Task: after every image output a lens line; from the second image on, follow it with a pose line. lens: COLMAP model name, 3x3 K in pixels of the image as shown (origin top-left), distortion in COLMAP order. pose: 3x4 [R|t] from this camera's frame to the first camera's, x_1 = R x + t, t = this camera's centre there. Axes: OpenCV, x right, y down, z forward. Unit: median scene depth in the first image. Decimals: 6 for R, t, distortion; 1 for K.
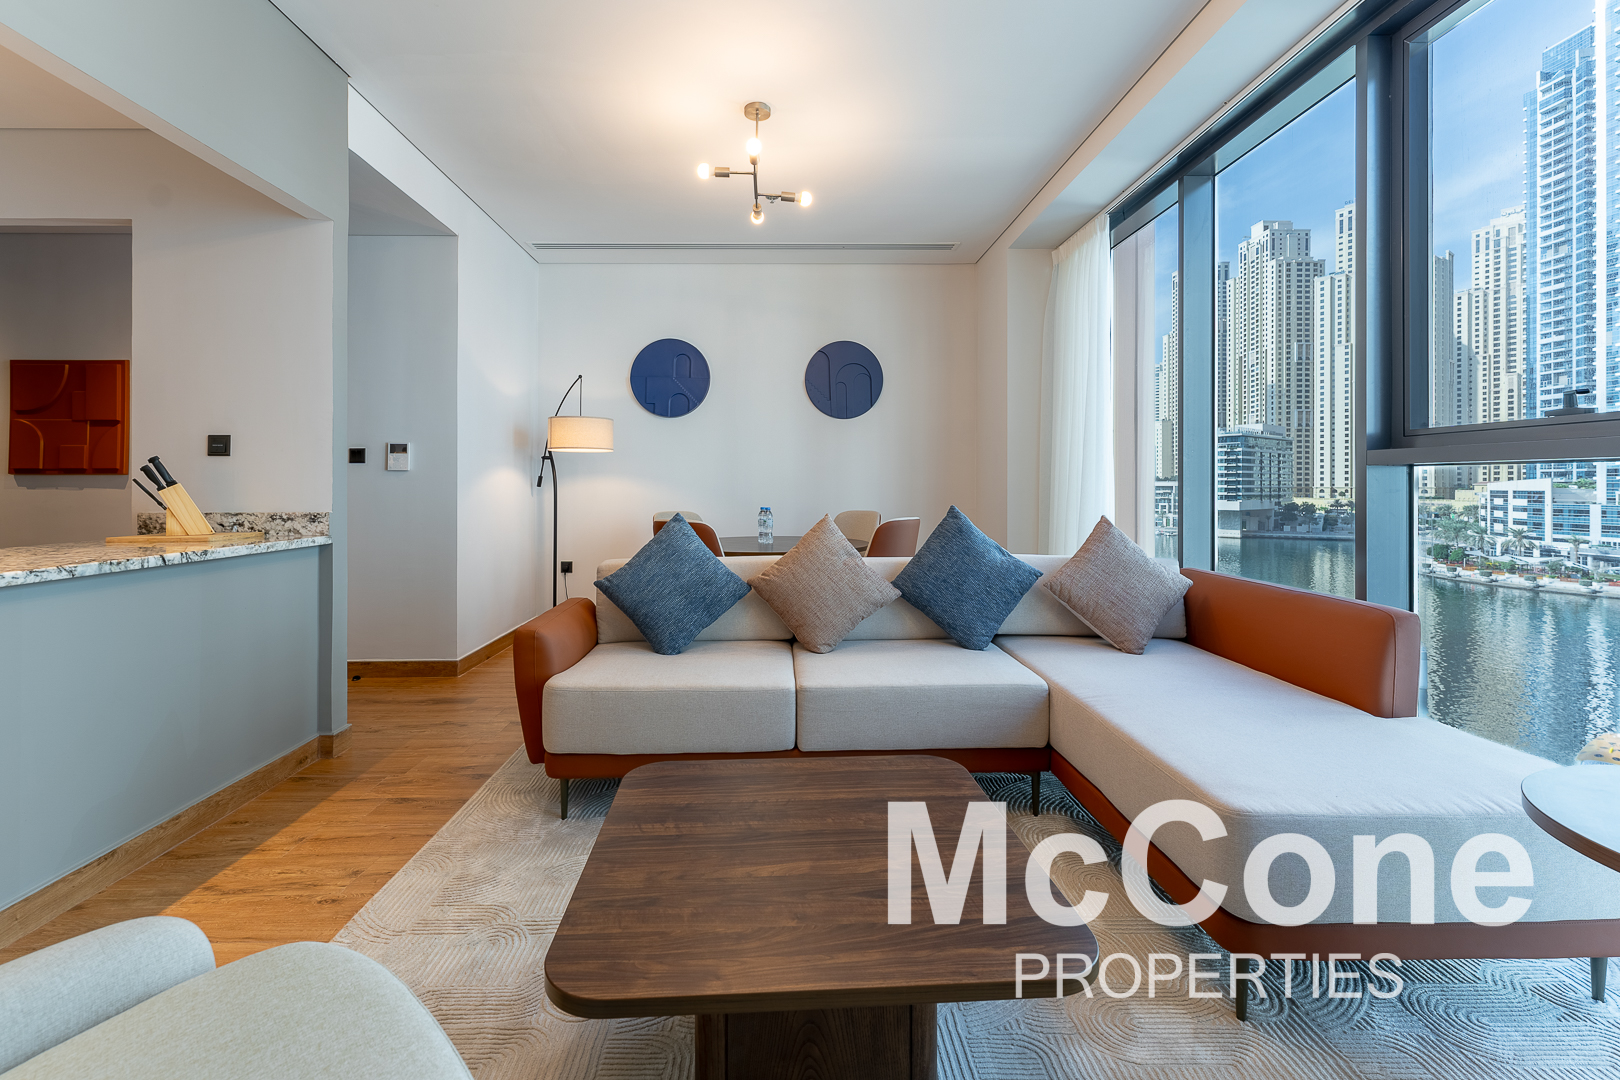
lens RADIAL K [[609.1, 0, 806.3], [0, 609.1, 484.5], [0, 0, 1]] dist [-0.000354, 0.000013]
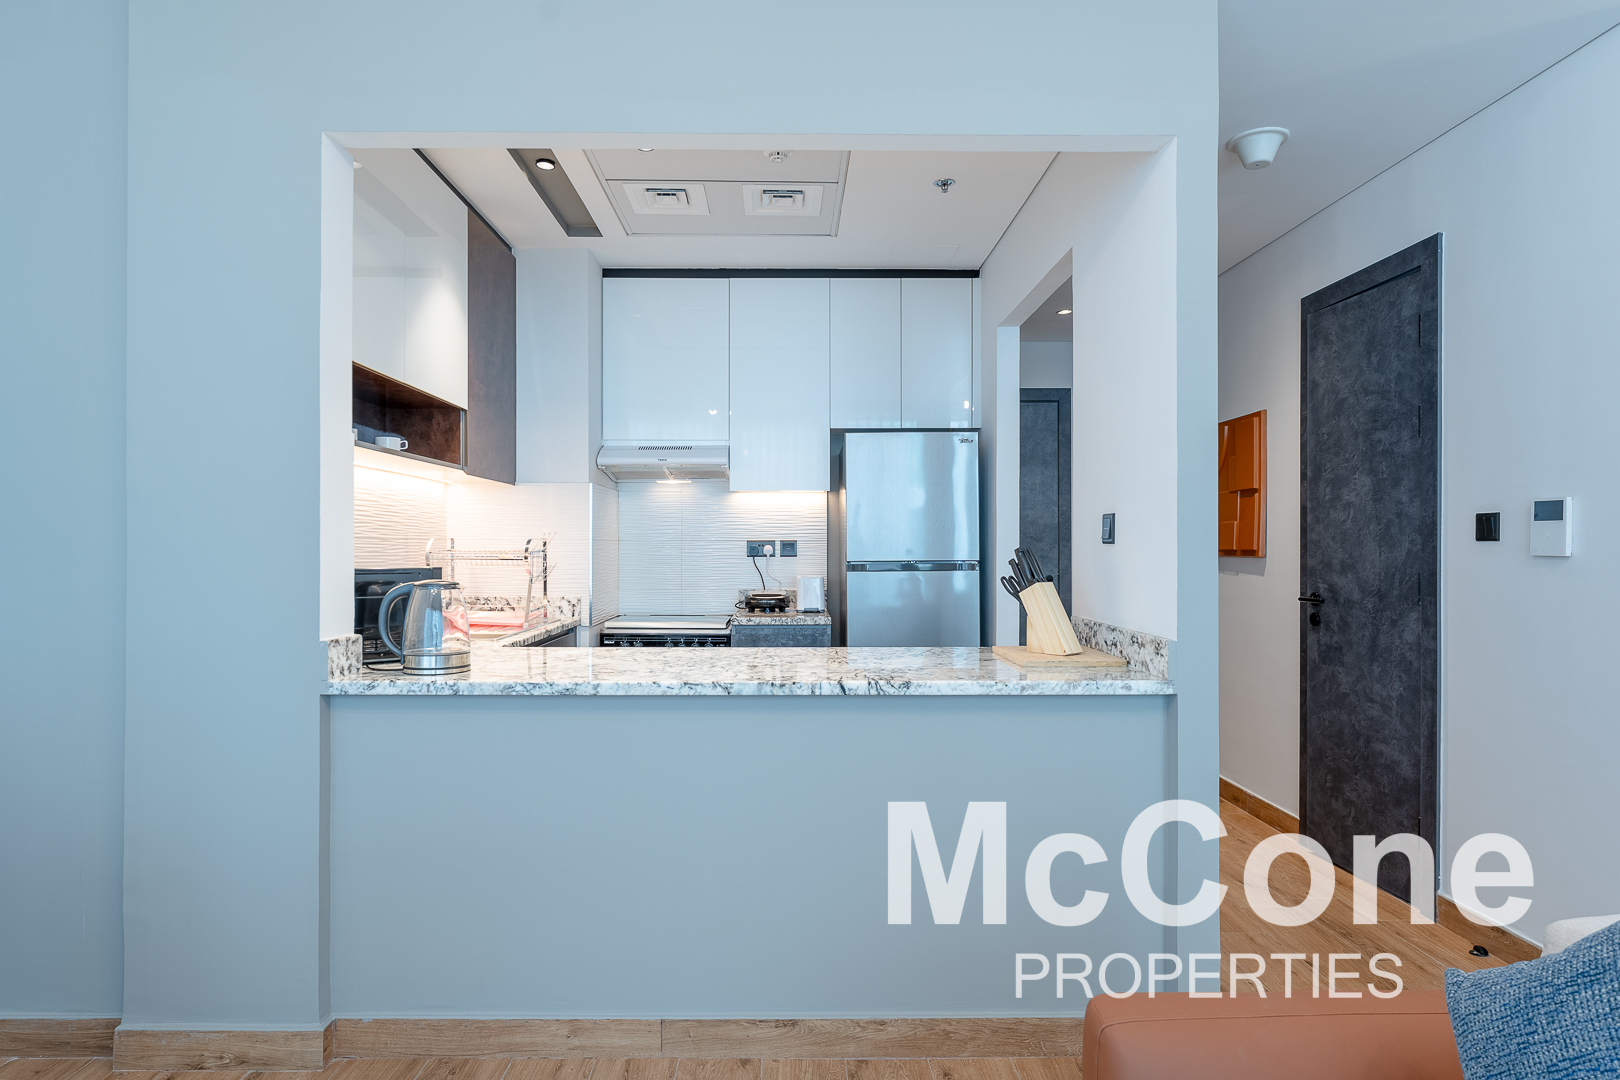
lens RADIAL K [[902.3, 0, 810.0], [0, 902.3, 540.0], [0, 0, 1]] dist [0.000972, 0.000024]
pose [[-0.017257, -0.005722, -0.999835, 0.080940], [-0.006998, 0.999960, -0.005602, -0.040375], [0.999827, 0.006900, -0.017297, 0.630416]]
